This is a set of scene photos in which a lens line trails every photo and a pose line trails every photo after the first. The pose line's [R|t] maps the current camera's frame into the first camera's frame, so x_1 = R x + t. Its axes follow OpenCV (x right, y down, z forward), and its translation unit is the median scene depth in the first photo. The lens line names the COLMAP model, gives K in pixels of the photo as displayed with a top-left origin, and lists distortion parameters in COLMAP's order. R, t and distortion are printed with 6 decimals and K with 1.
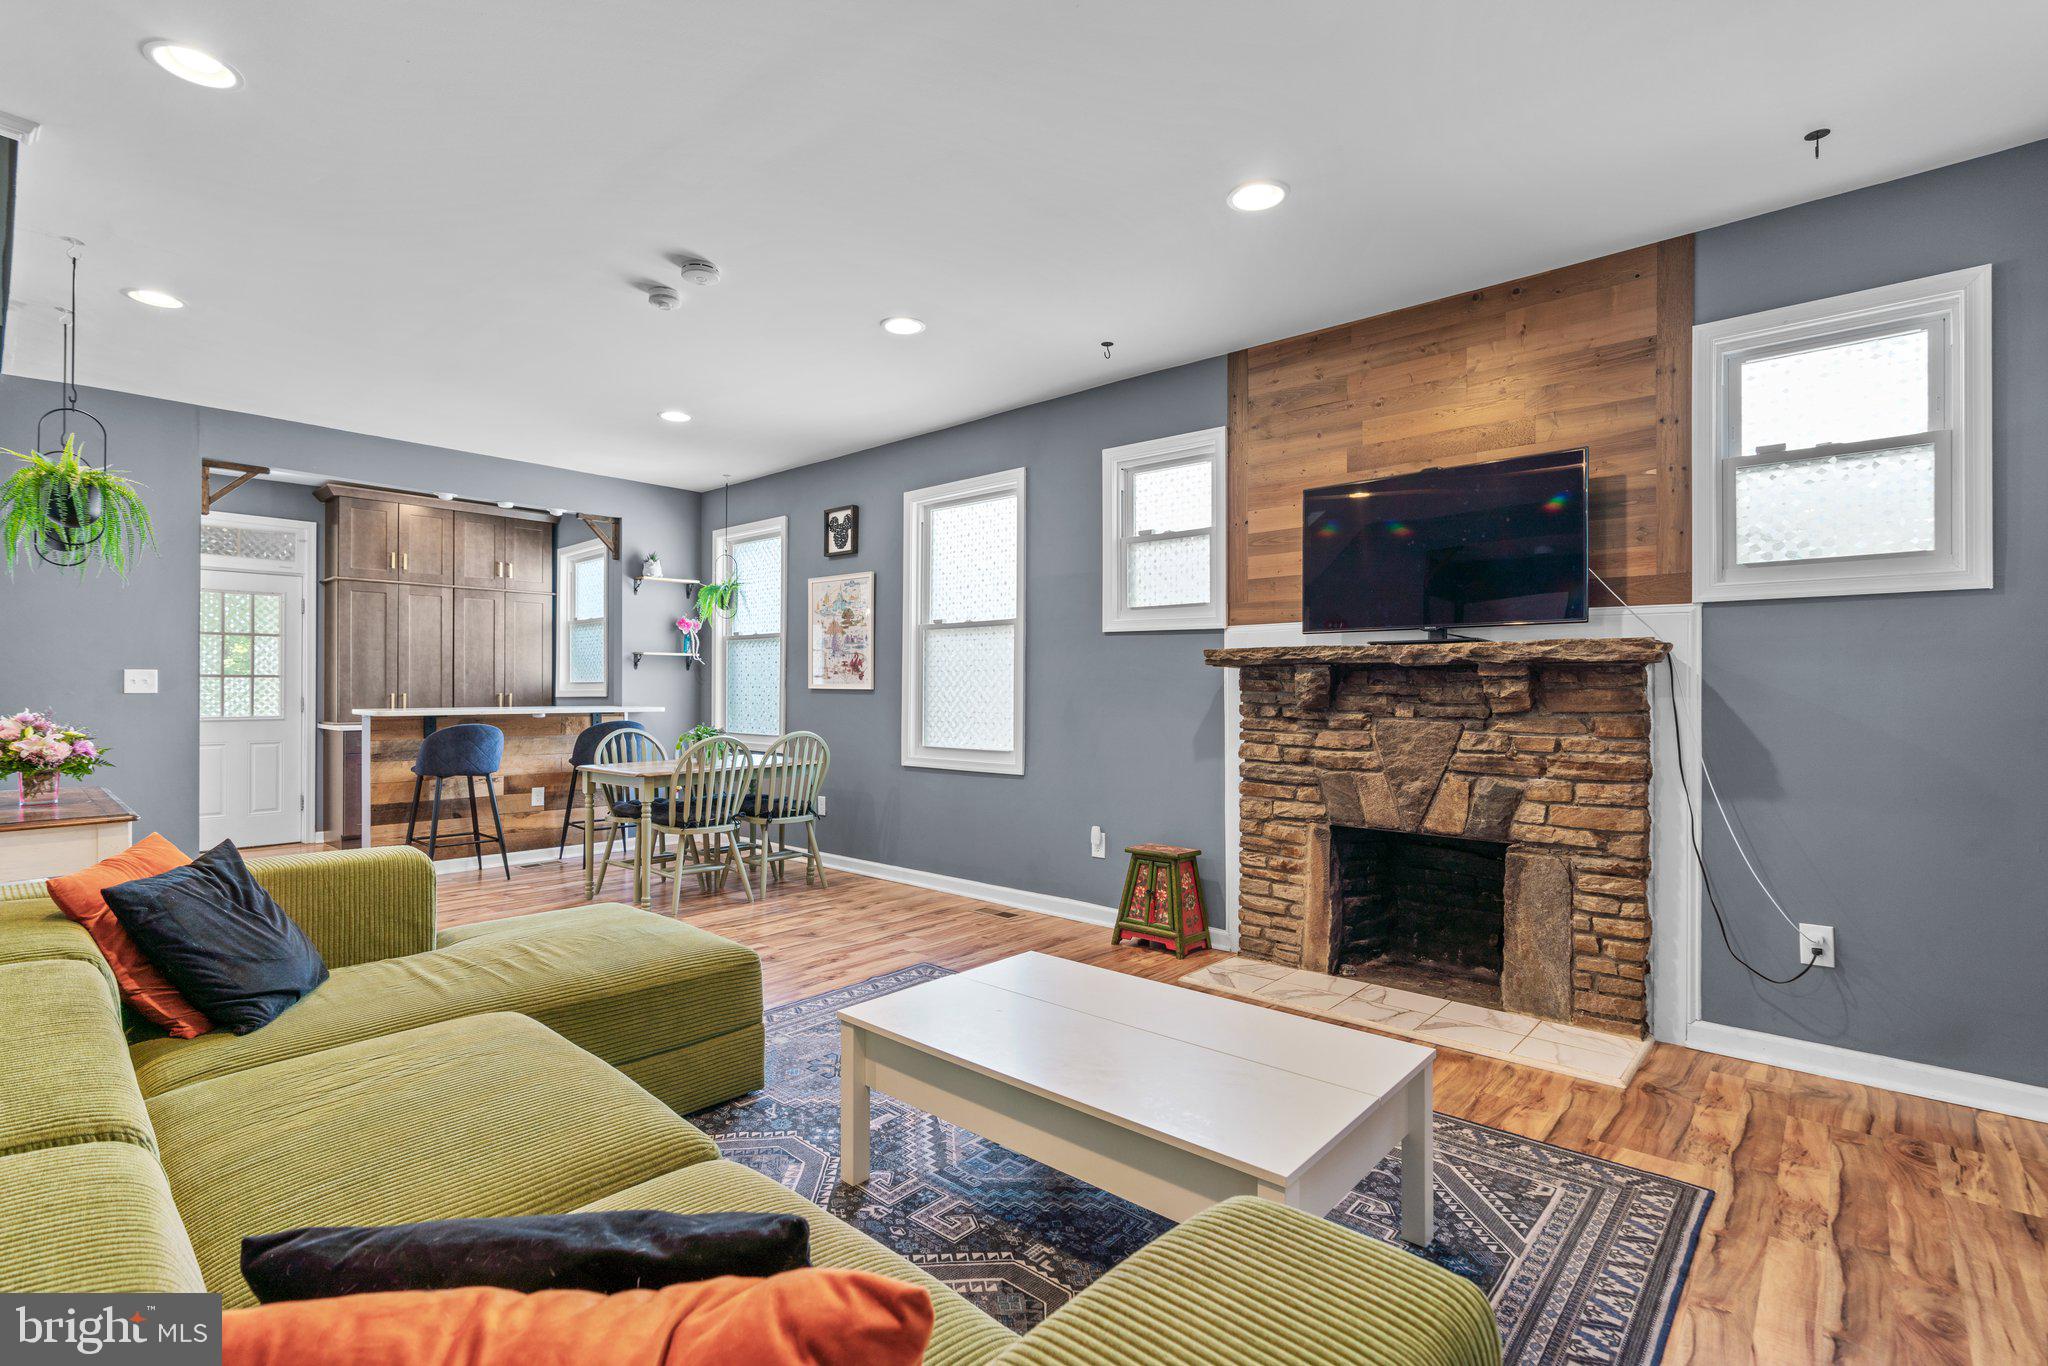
lens RADIAL K [[934.6, 0, 1030.7], [0, 934.6, 683.6], [0, 0, 1]] dist [-0.014612, 0.005666]
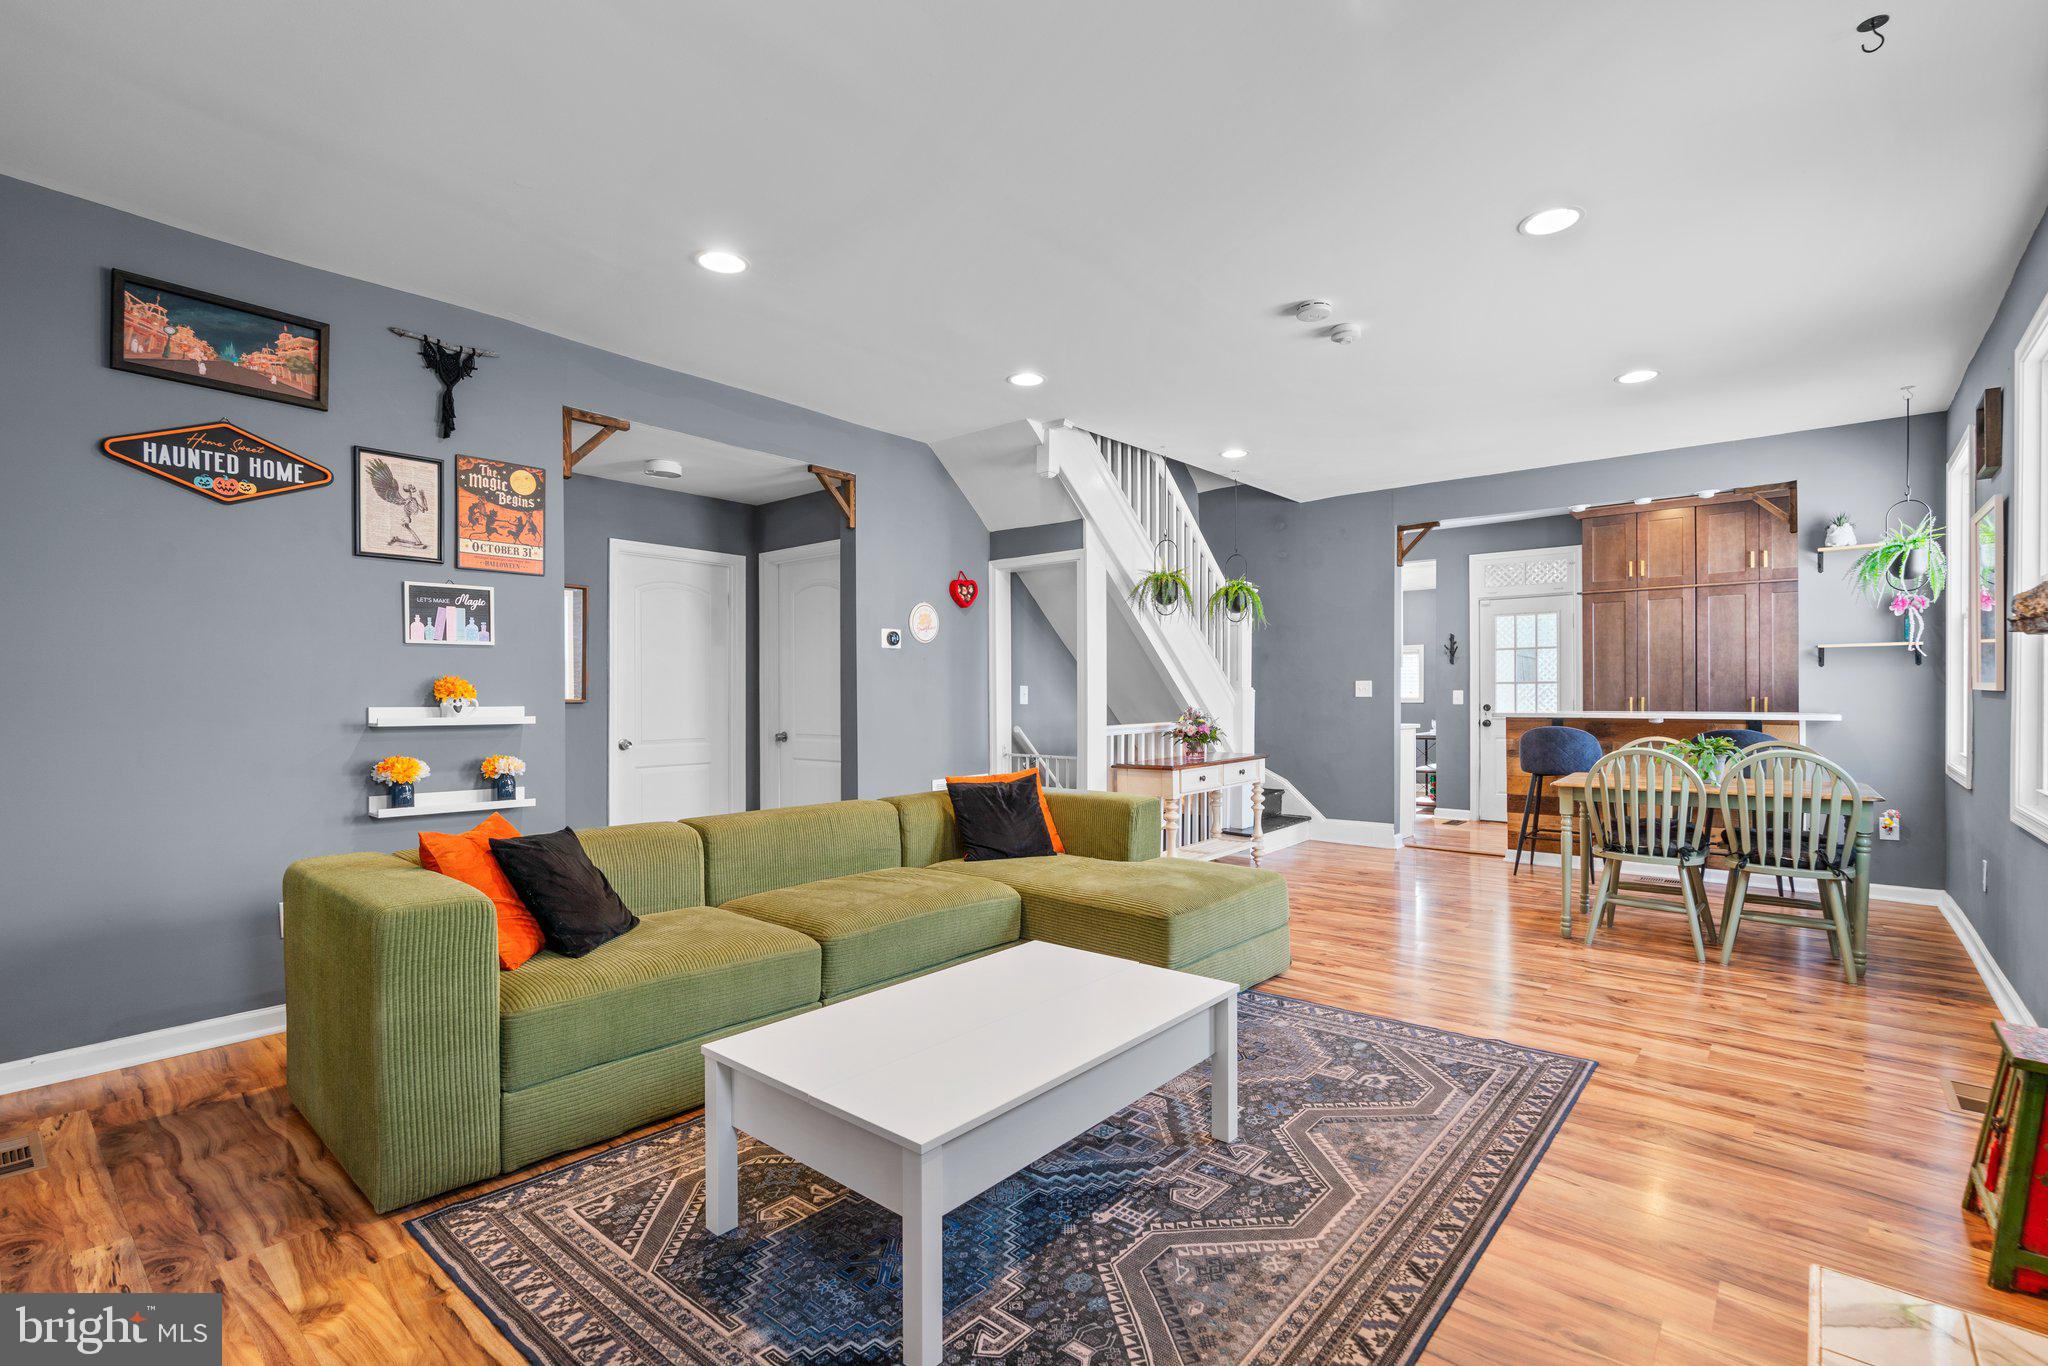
lens RADIAL K [[934.6, 0, 1032.4], [0, 934.6, 703.8], [0, 0, 1]] dist [-0.014612, 0.005666]
pose [[0.021906, 0.009432, -0.999716, 0.611747], [0.010755, 0.999895, 0.009669, 0.002351], [0.999702, -0.010964, 0.021802, 0.539570]]
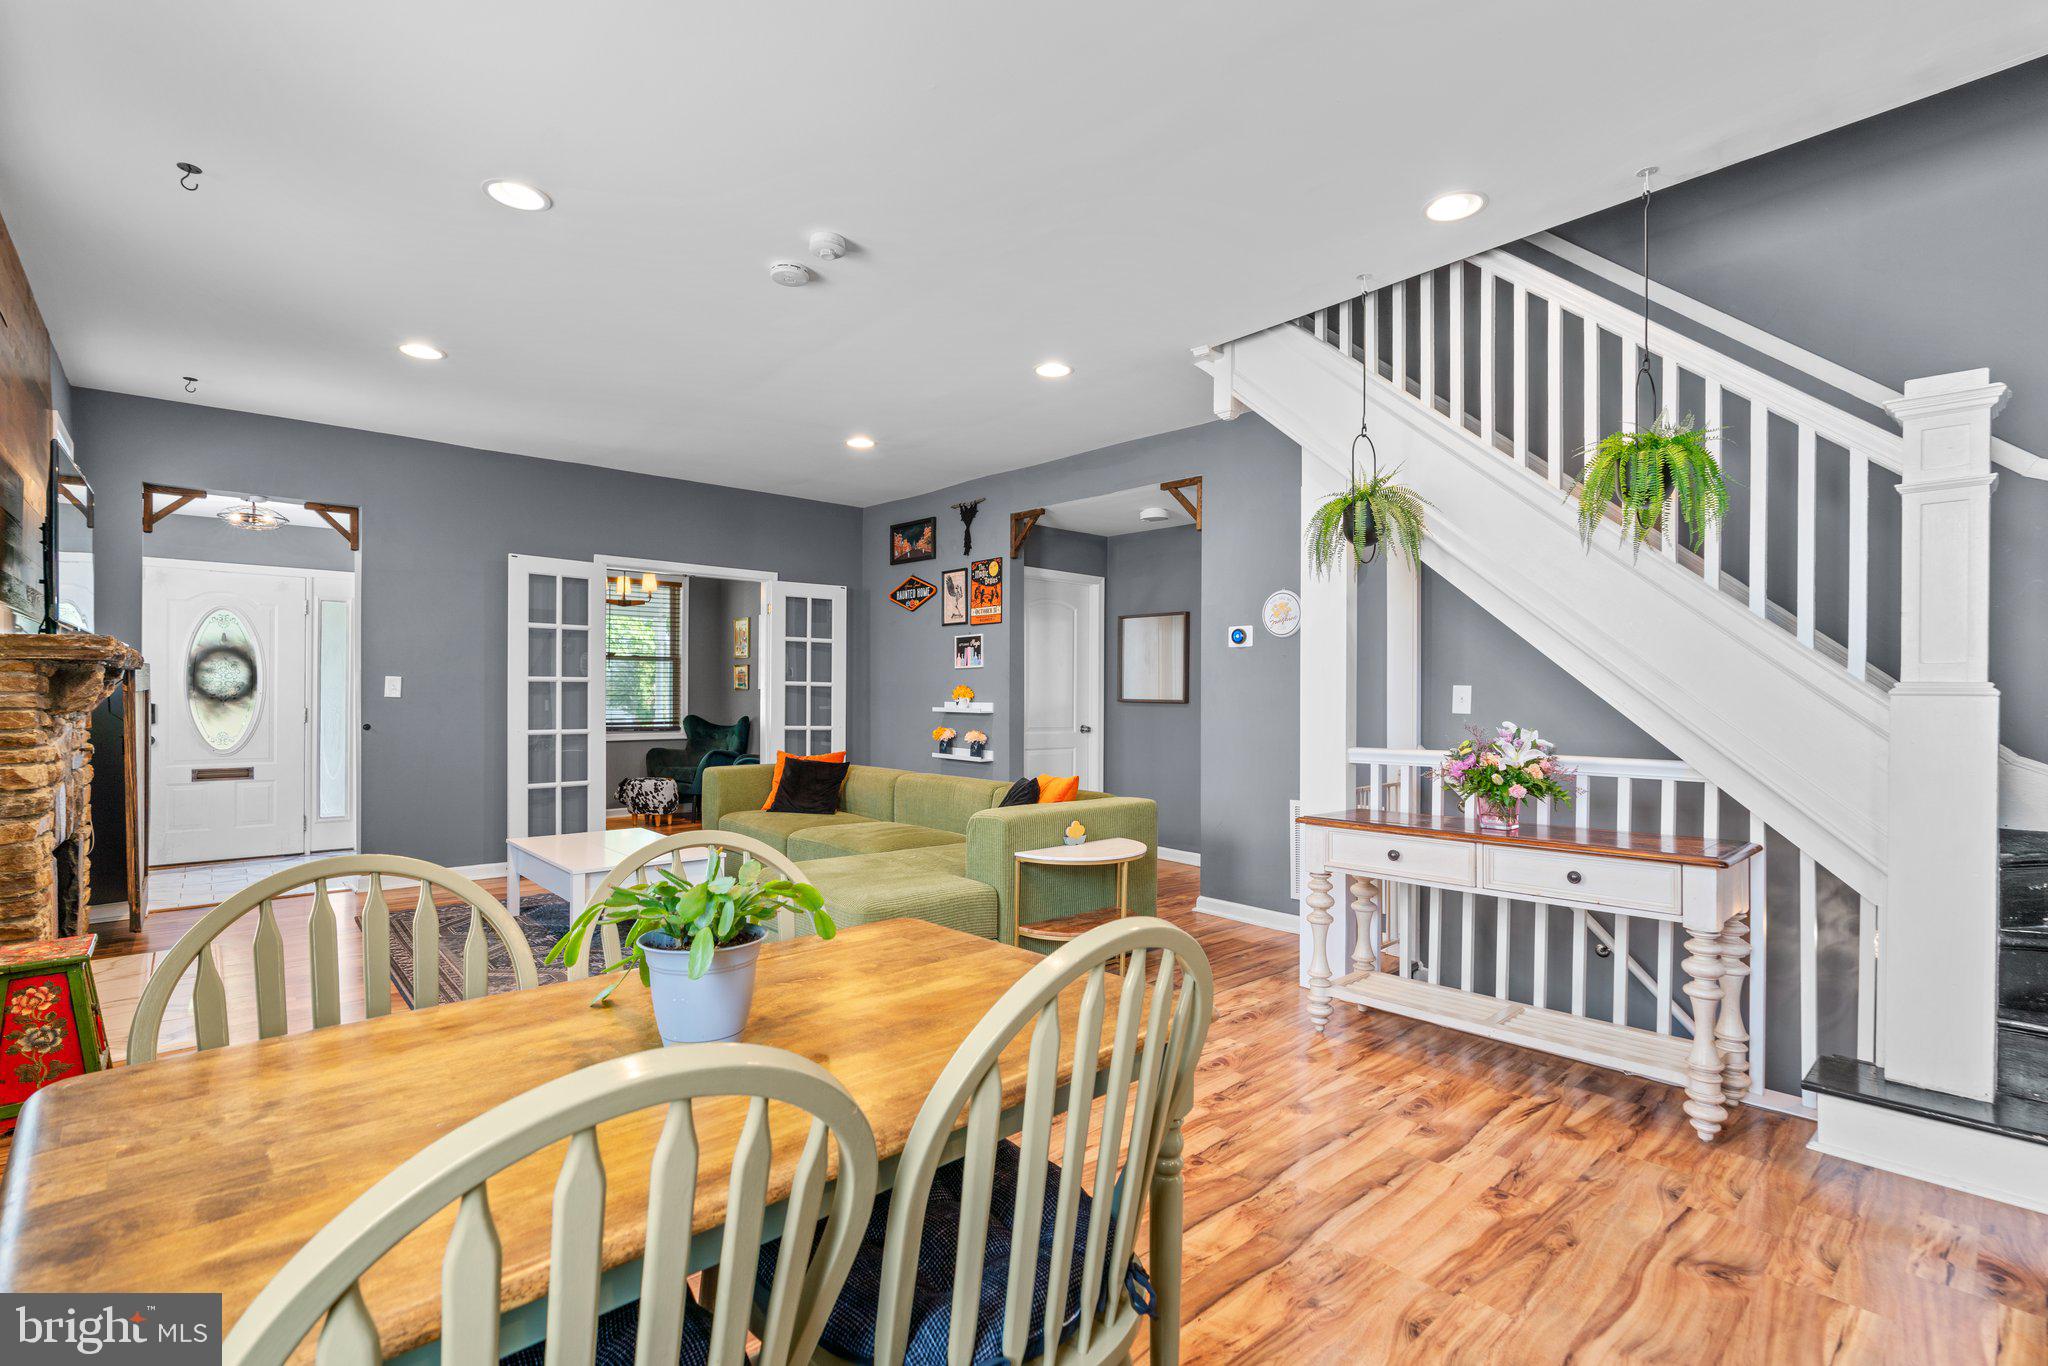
lens RADIAL K [[934.6, 0, 1000.6], [0, 934.6, 695.7], [0, 0, 1]] dist [-0.014612, 0.005666]
pose [[-0.991035, -0.006609, 0.133441, -0.585374], [-0.008279, 0.999894, -0.011968, 0.015276], [-0.133348, -0.012966, -0.990984, 1.621642]]
